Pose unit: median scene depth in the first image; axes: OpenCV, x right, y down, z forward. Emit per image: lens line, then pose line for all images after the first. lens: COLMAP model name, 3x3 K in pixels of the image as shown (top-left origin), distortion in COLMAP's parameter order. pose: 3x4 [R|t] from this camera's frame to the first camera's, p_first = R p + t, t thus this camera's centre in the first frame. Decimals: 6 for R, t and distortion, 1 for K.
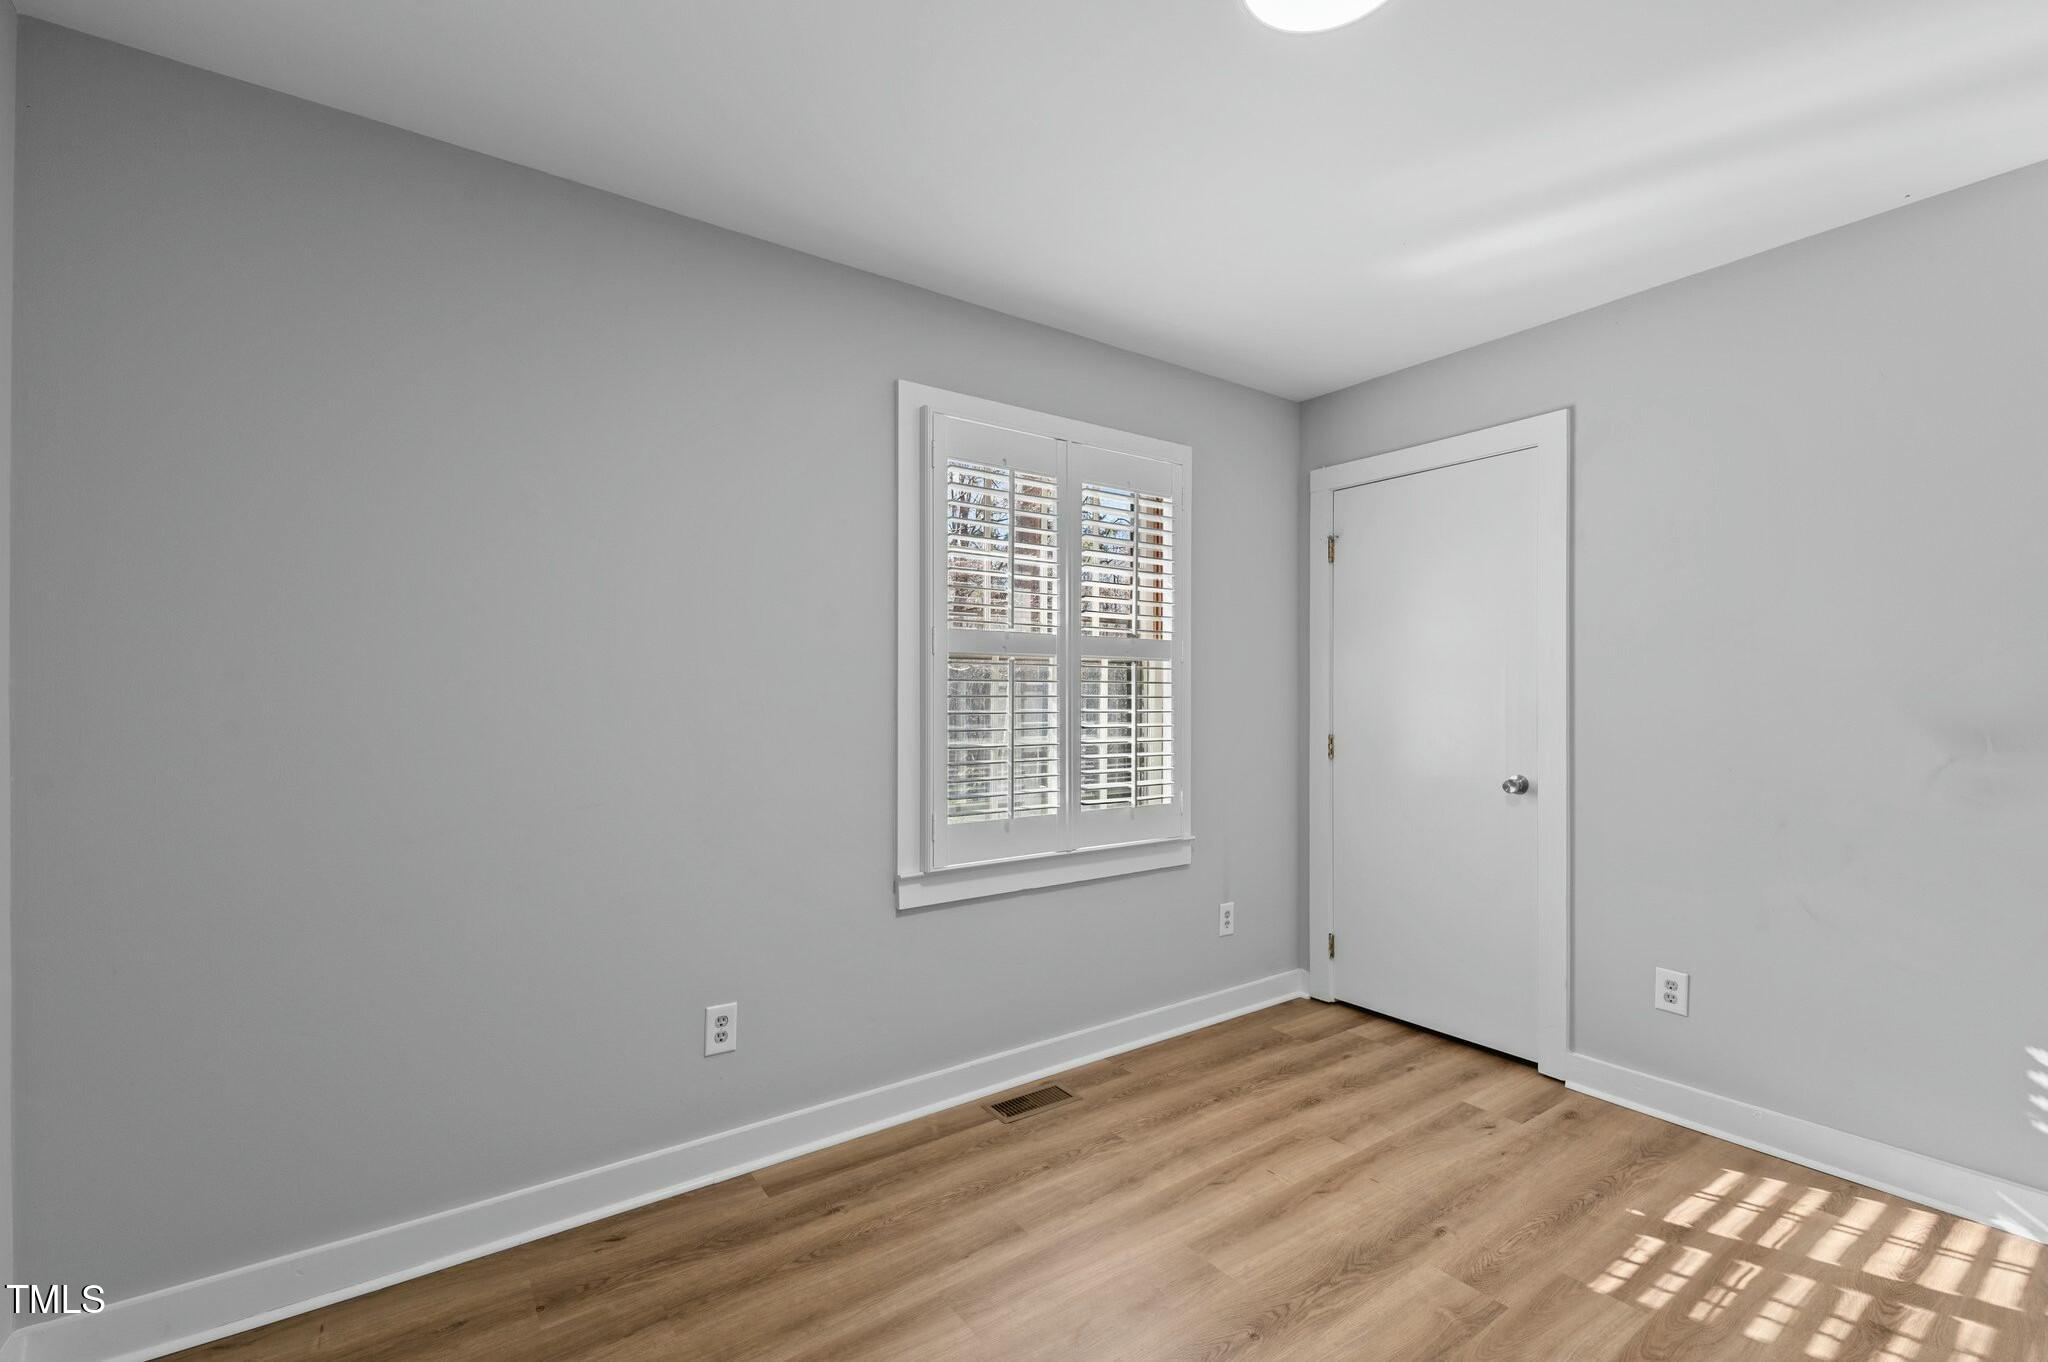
lens RADIAL K [[861.6, 0, 988.8], [0, 861.6, 697.4], [0, 0, 1]] dist [0.010288, -0.006649]
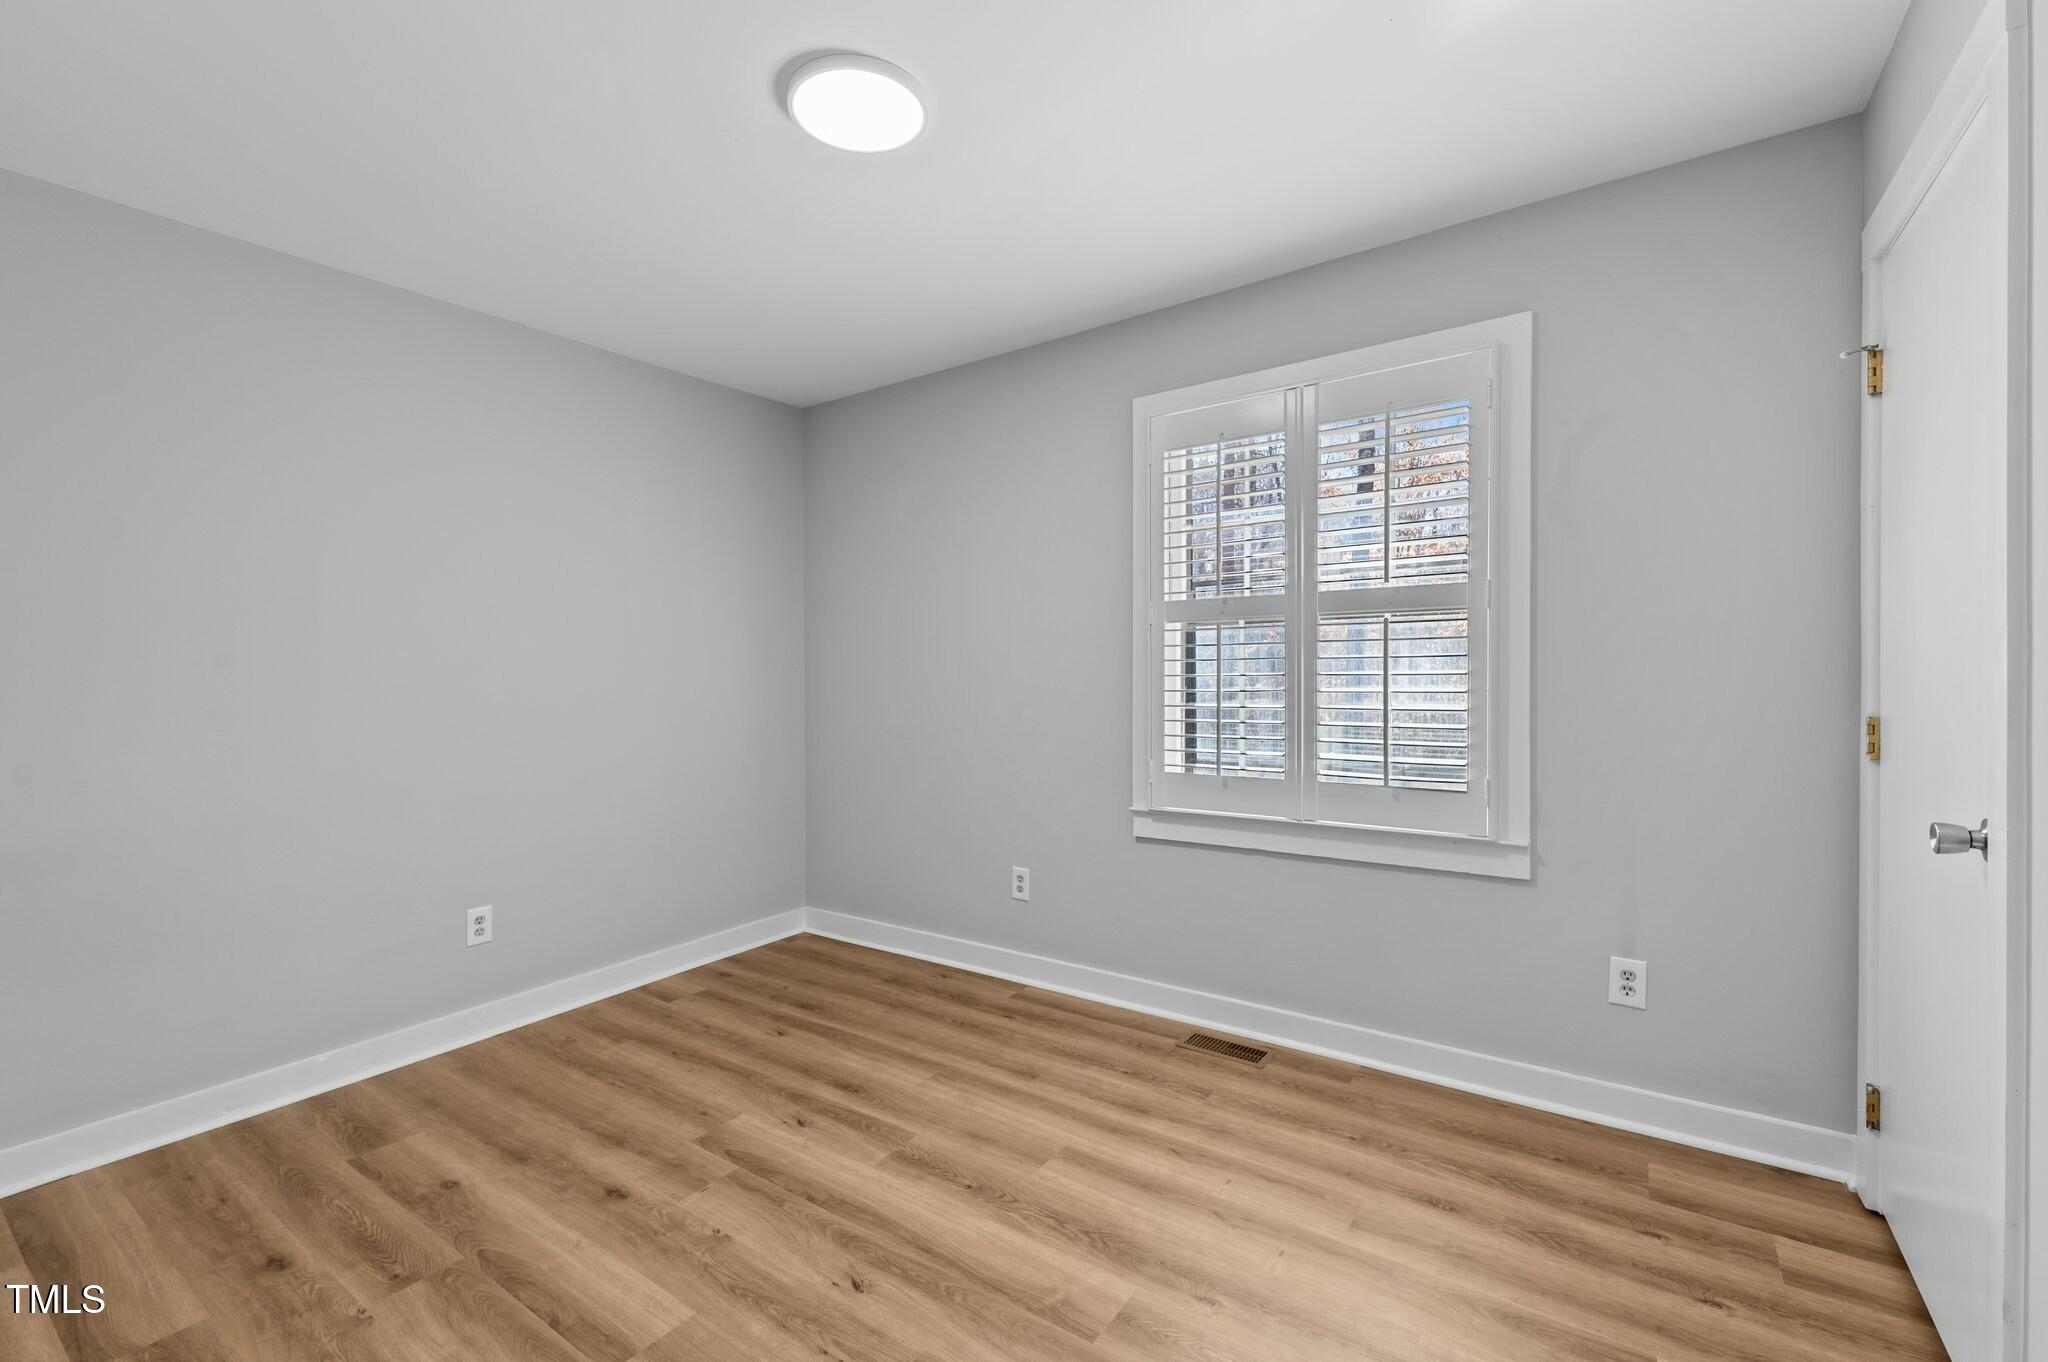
lens RADIAL K [[861.6, 0, 1045.3], [0, 861.6, 670.6], [0, 0, 1]] dist [0.010288, -0.006649]
pose [[0.359099, -0.001082, -0.933299, 0.928781], [0.015958, 0.999860, 0.004980, 0.003898], [0.933163, -0.016682, 0.359066, 0.423056]]
